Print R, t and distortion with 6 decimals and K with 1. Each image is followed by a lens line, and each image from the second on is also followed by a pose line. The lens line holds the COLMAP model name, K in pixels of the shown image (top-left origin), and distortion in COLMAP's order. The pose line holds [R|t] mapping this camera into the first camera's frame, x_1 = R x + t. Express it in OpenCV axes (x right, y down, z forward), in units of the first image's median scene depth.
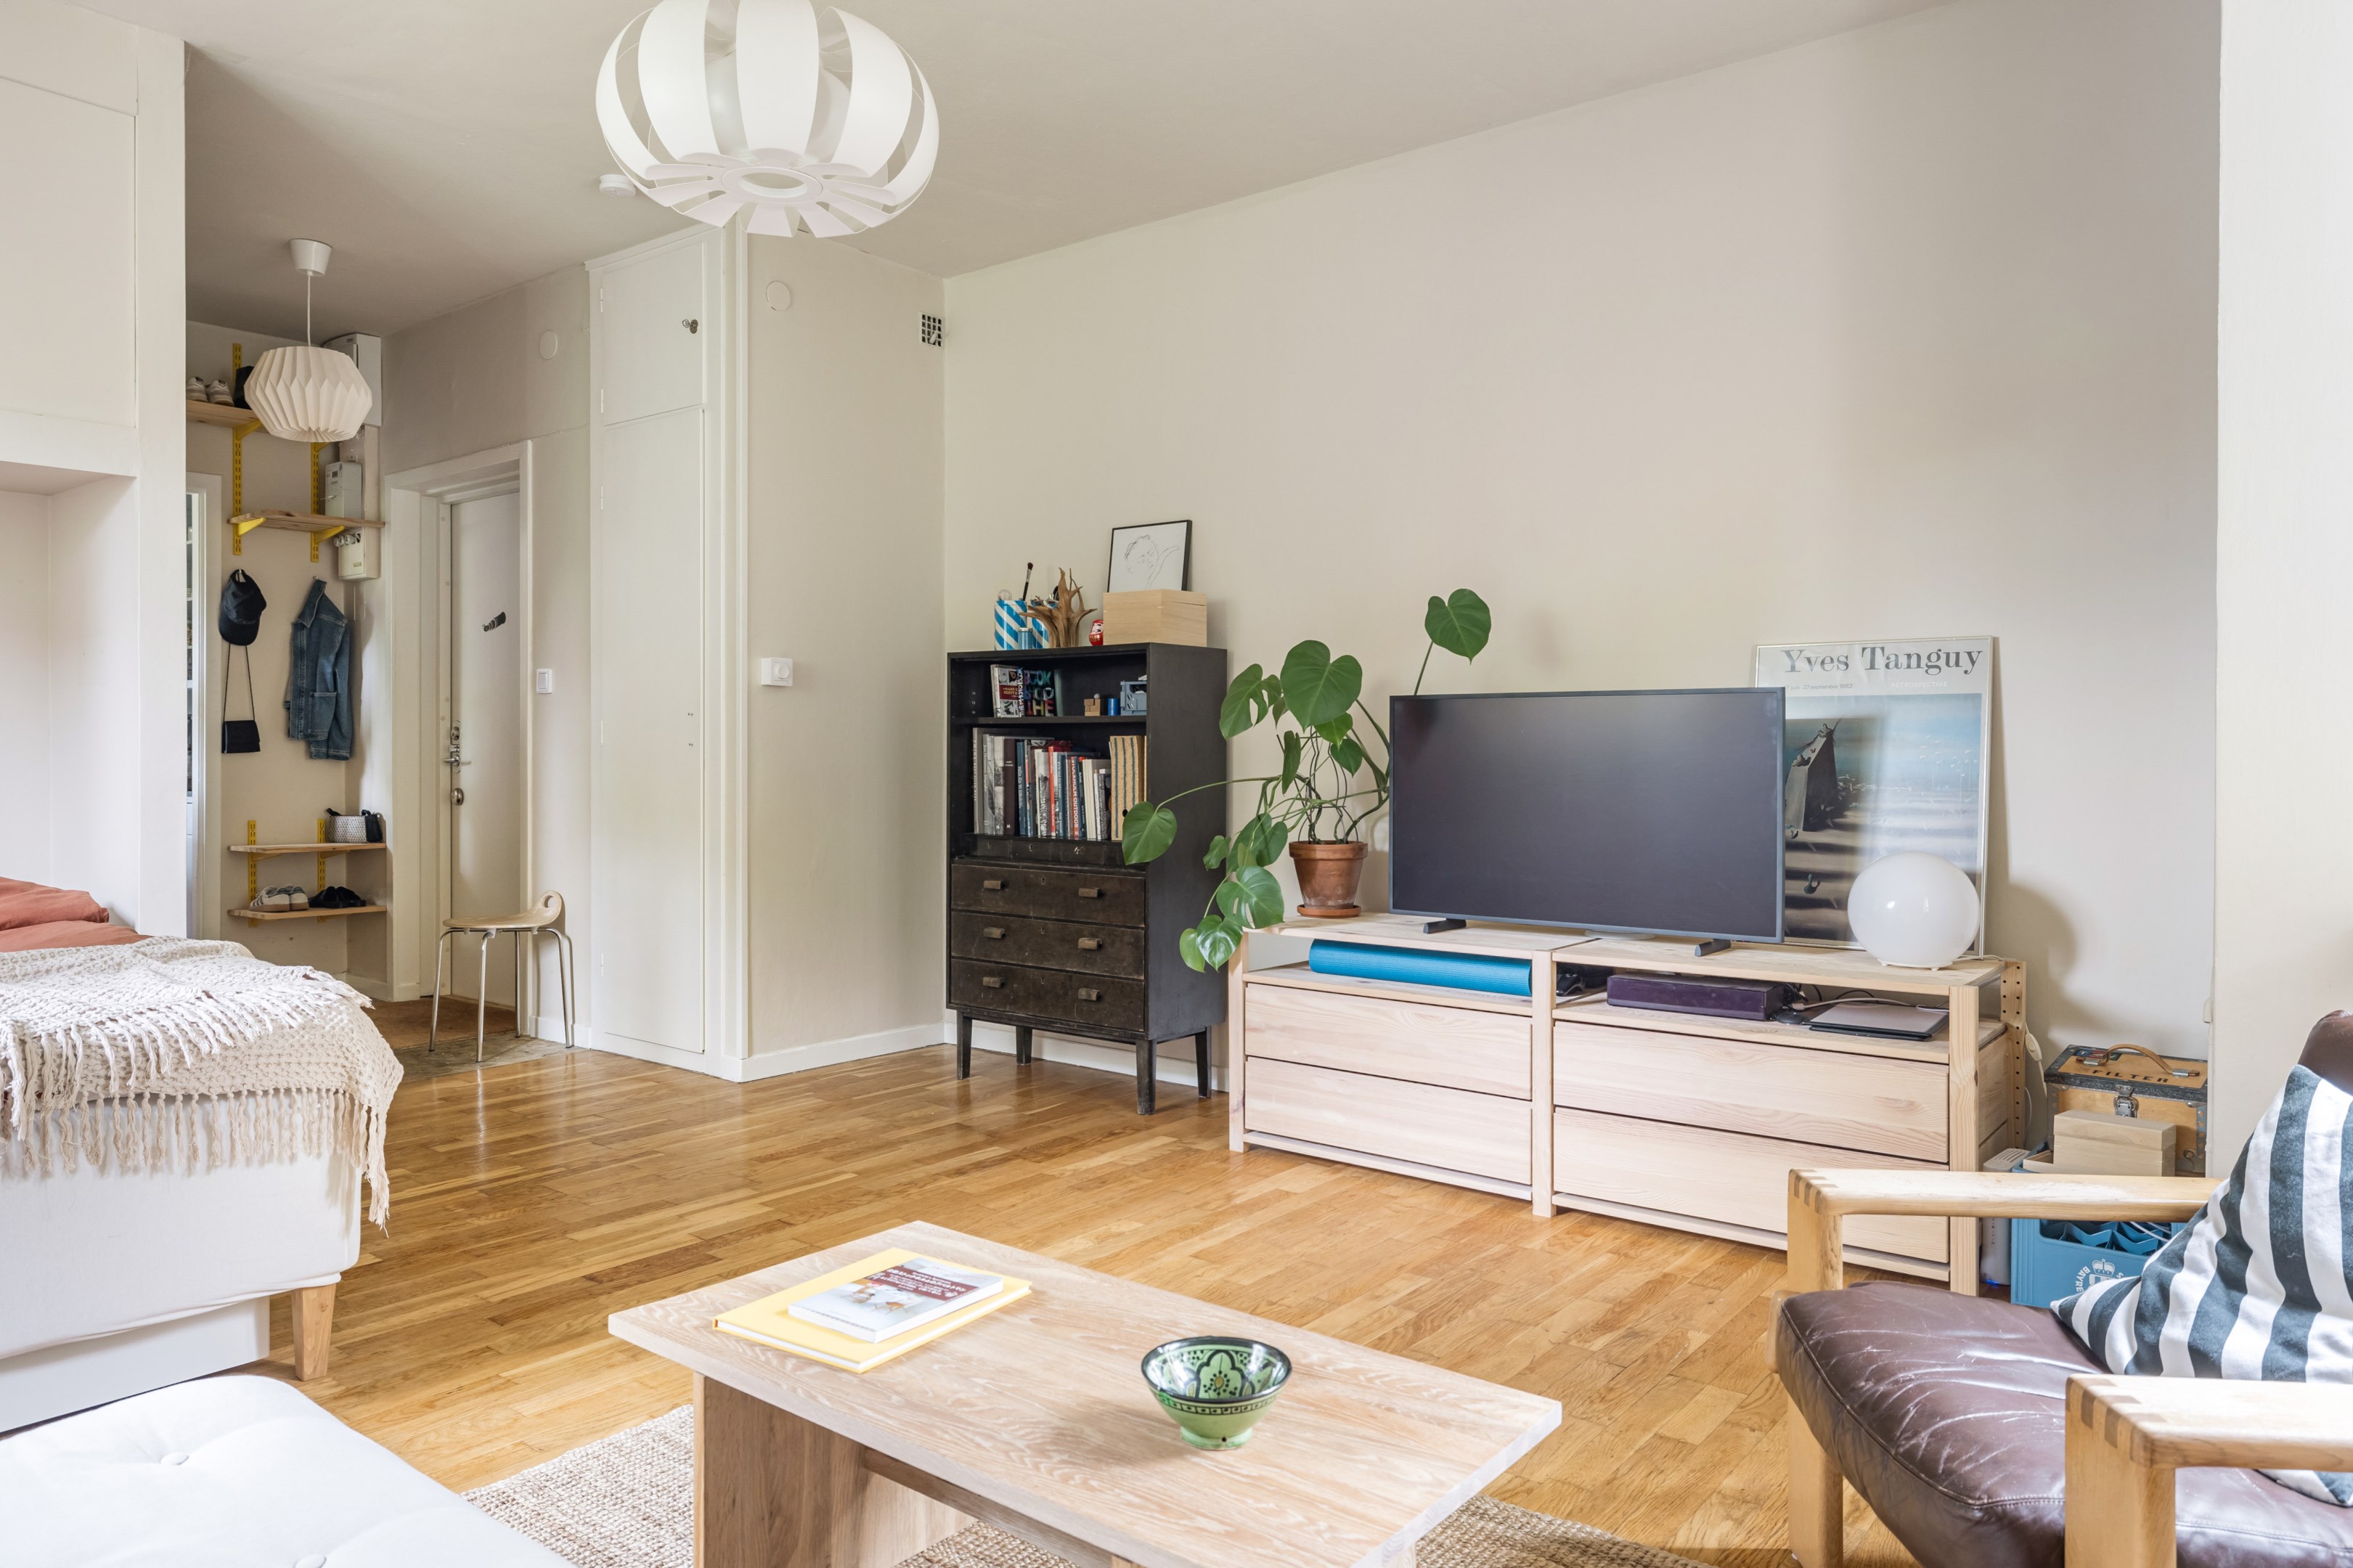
lens RADIAL K [[1527.2, 0, 1175.7], [0, 1527.2, 769.2], [0, 0, 1]] dist [-0.003840, 0.001568]
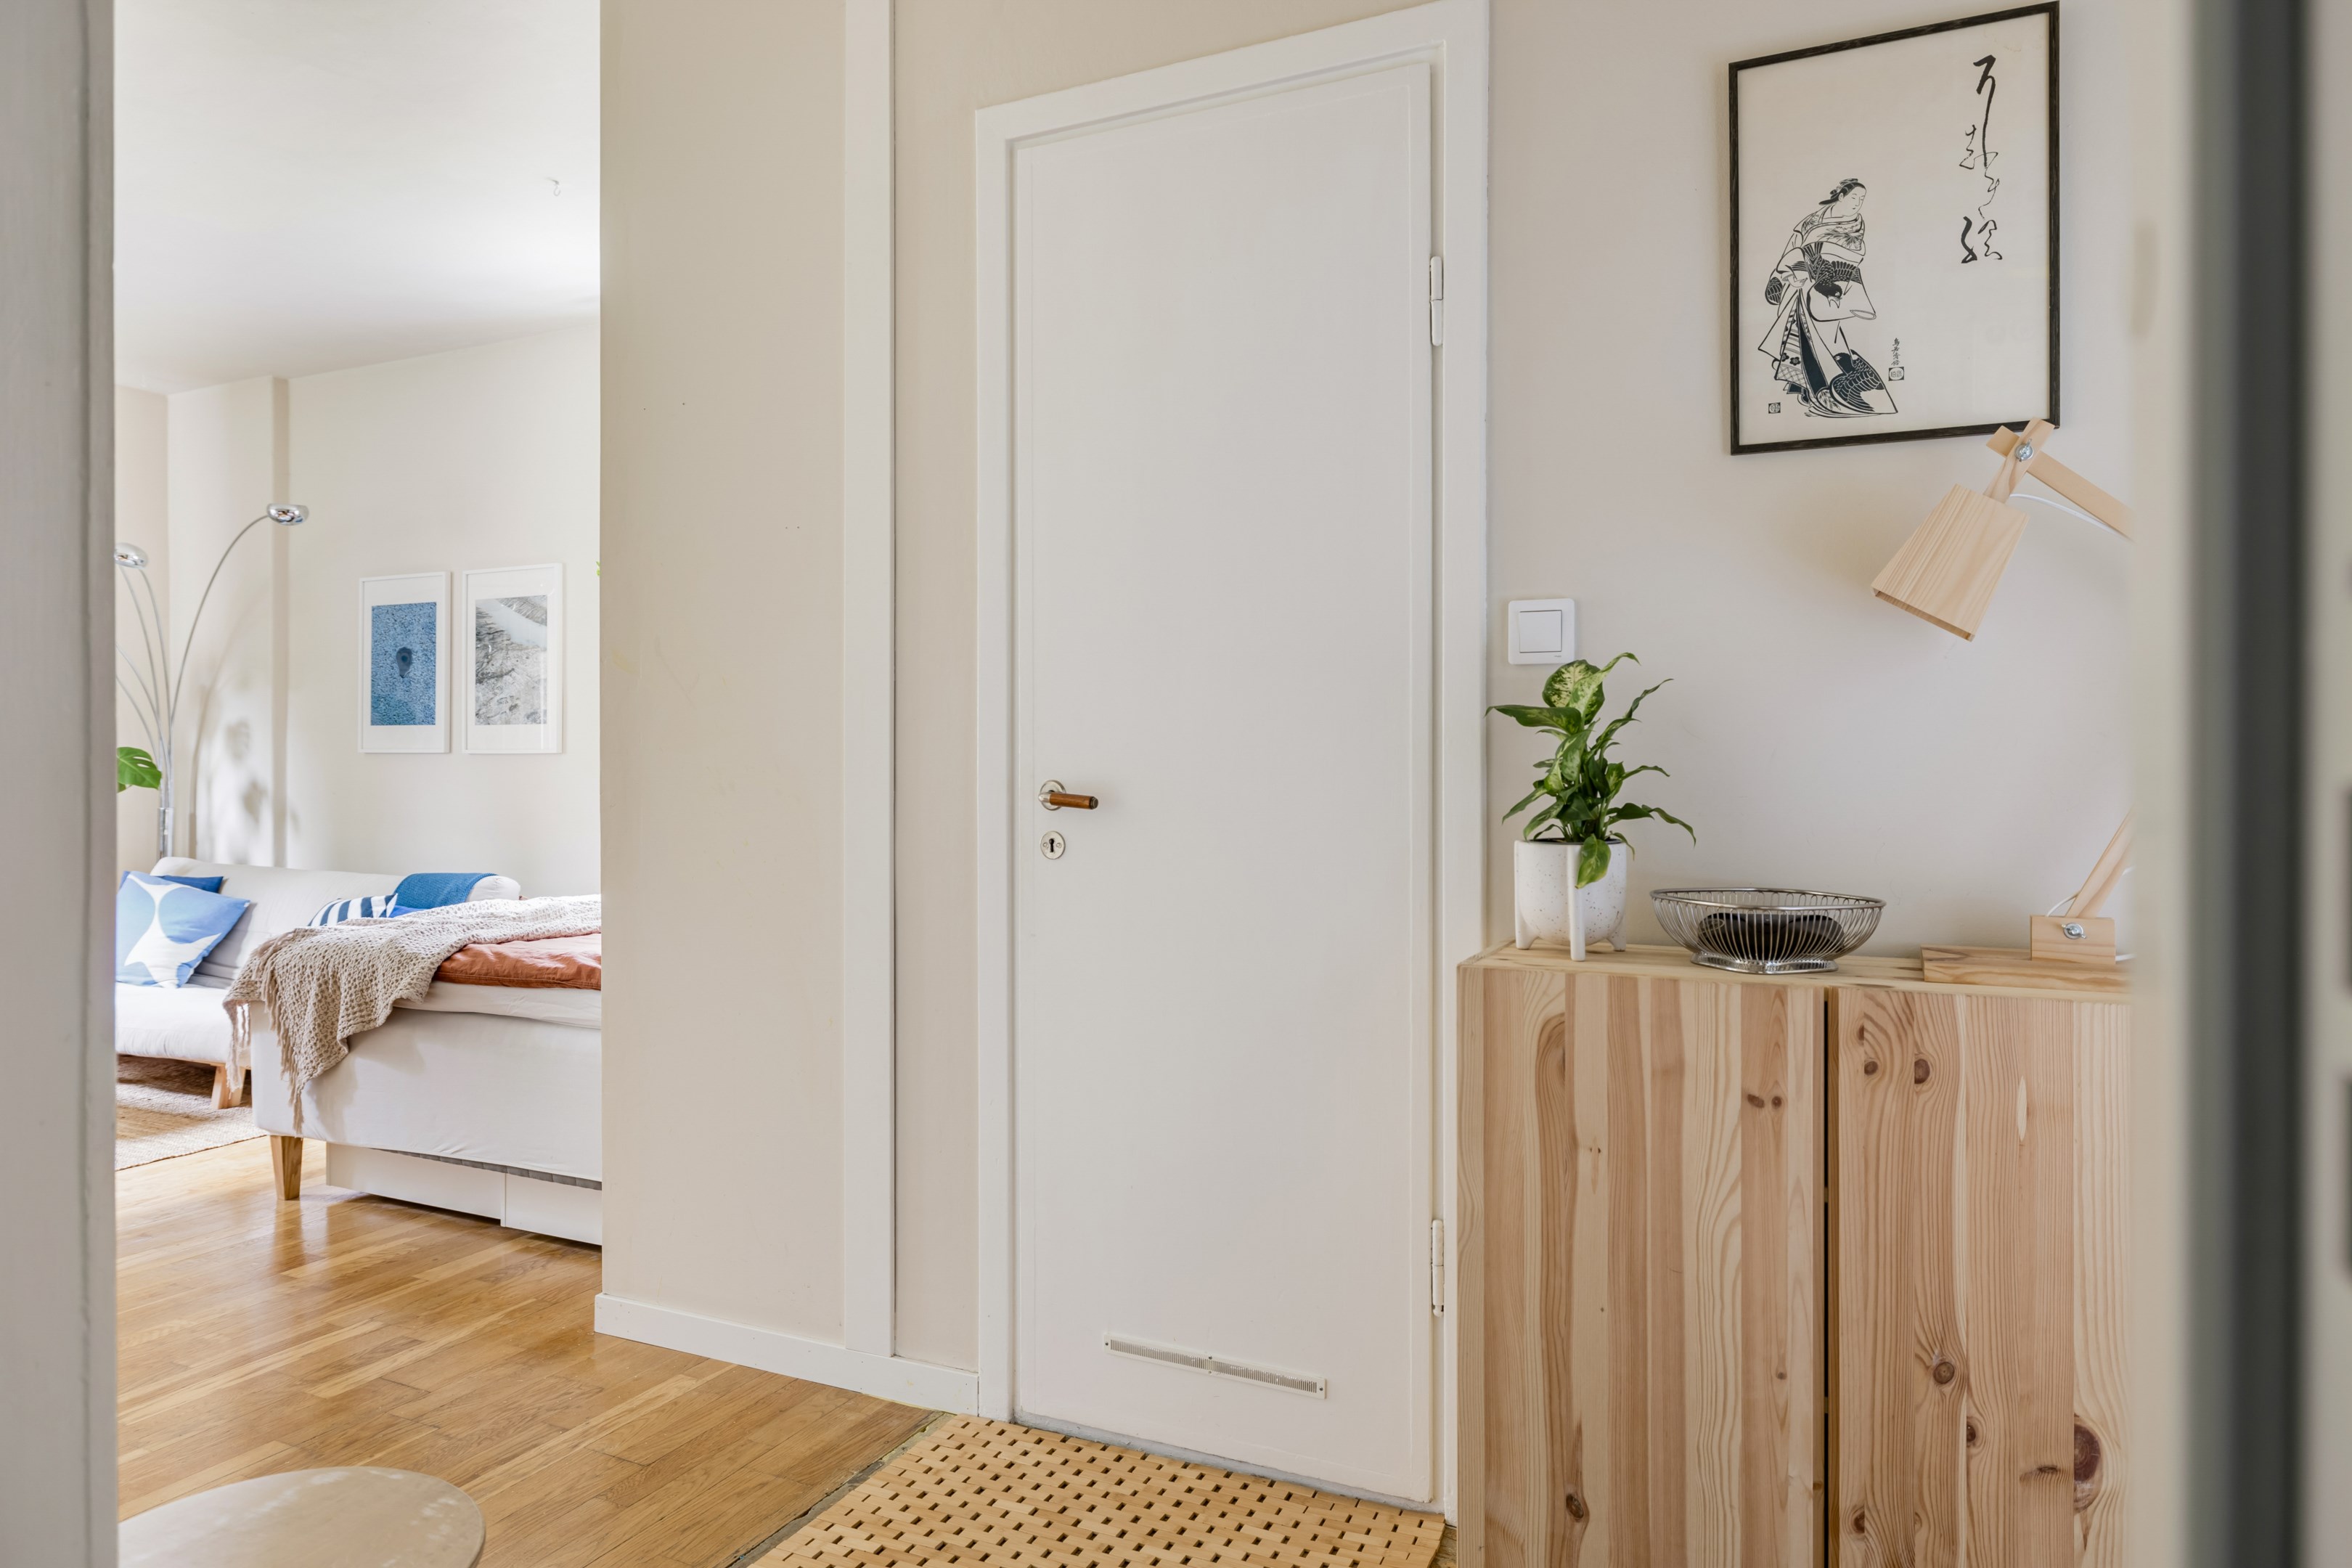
lens RADIAL K [[1438.6, 0, 1176.4], [0, 1438.6, 770.4], [0, 0, 1]] dist [0.000040, 0.000164]
pose [[-0.975169, -0.006309, -0.221374, -0.686577], [-0.010807, 0.999759, 0.019116, -0.032538], [0.221200, 0.021033, -0.975002, 1.593759]]
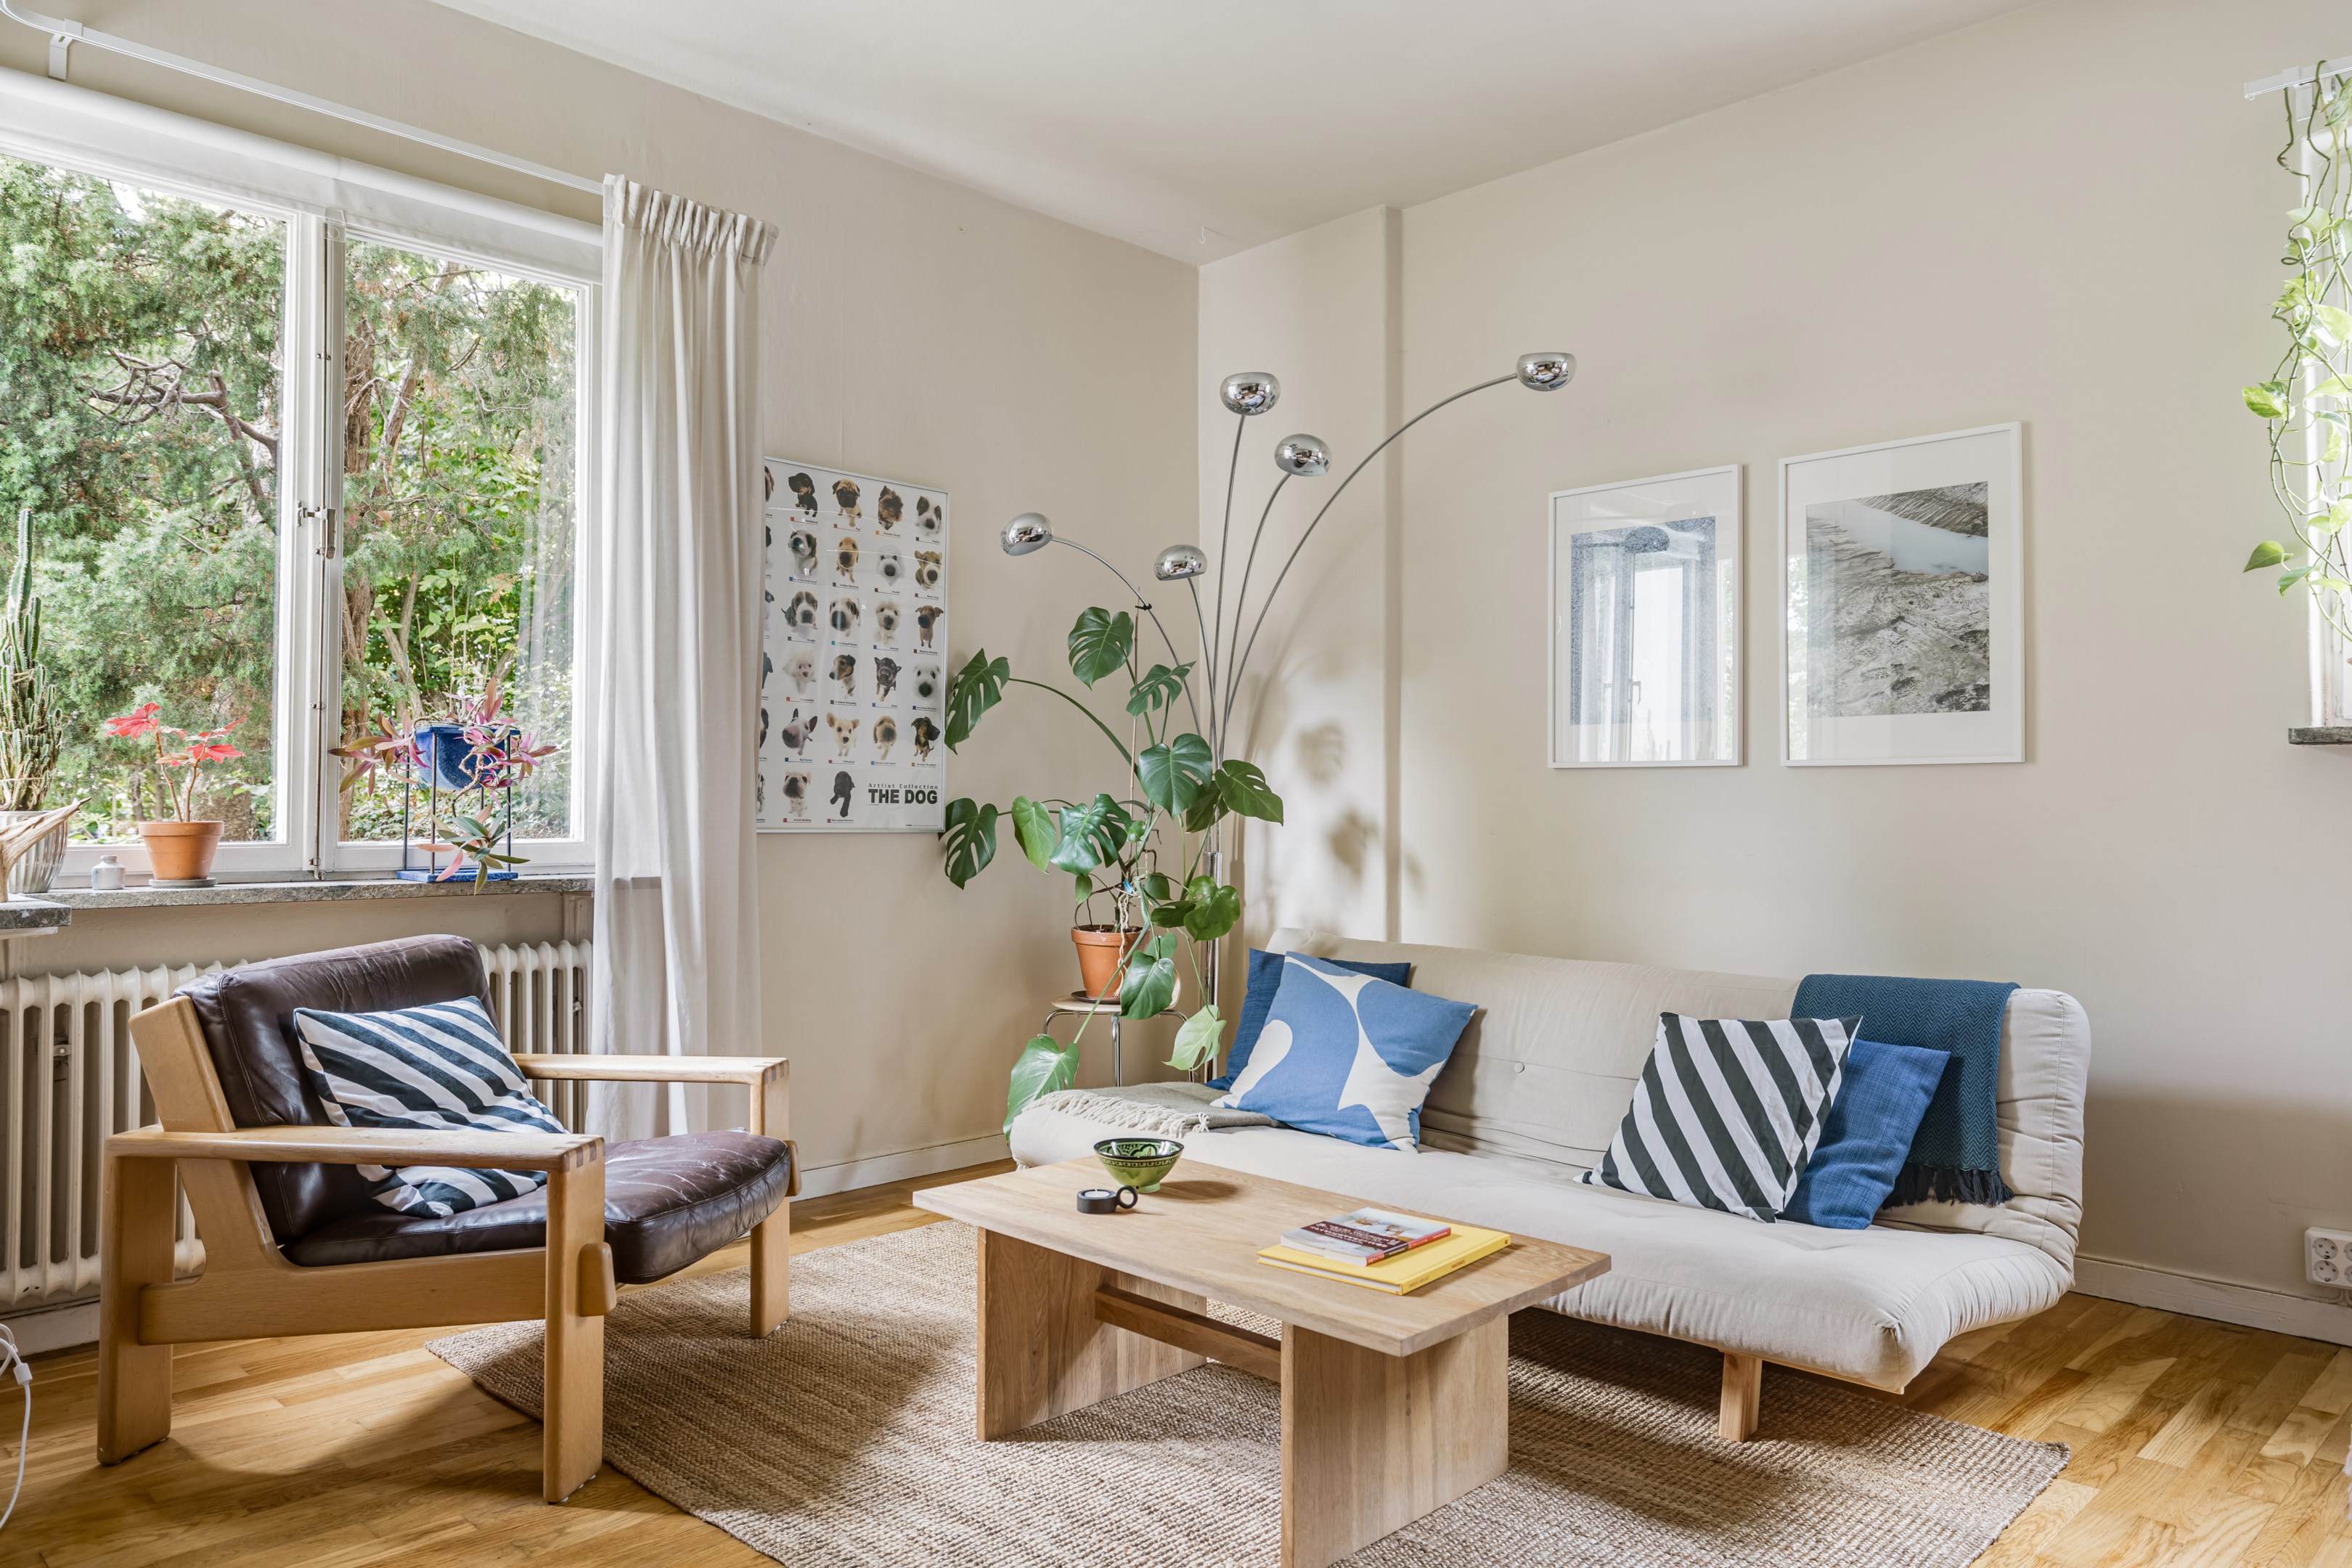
lens RADIAL K [[1596.6, 0, 1183.2], [0, 1596.6, 785.2], [0, 0, 1]] dist [0.001373, 0.004625]
pose [[-0.993702, -0.007539, 0.111799, -0.080074], [-0.007335, 0.999971, 0.002238, -0.003258], [-0.111813, 0.001404, -0.993728, 1.025299]]
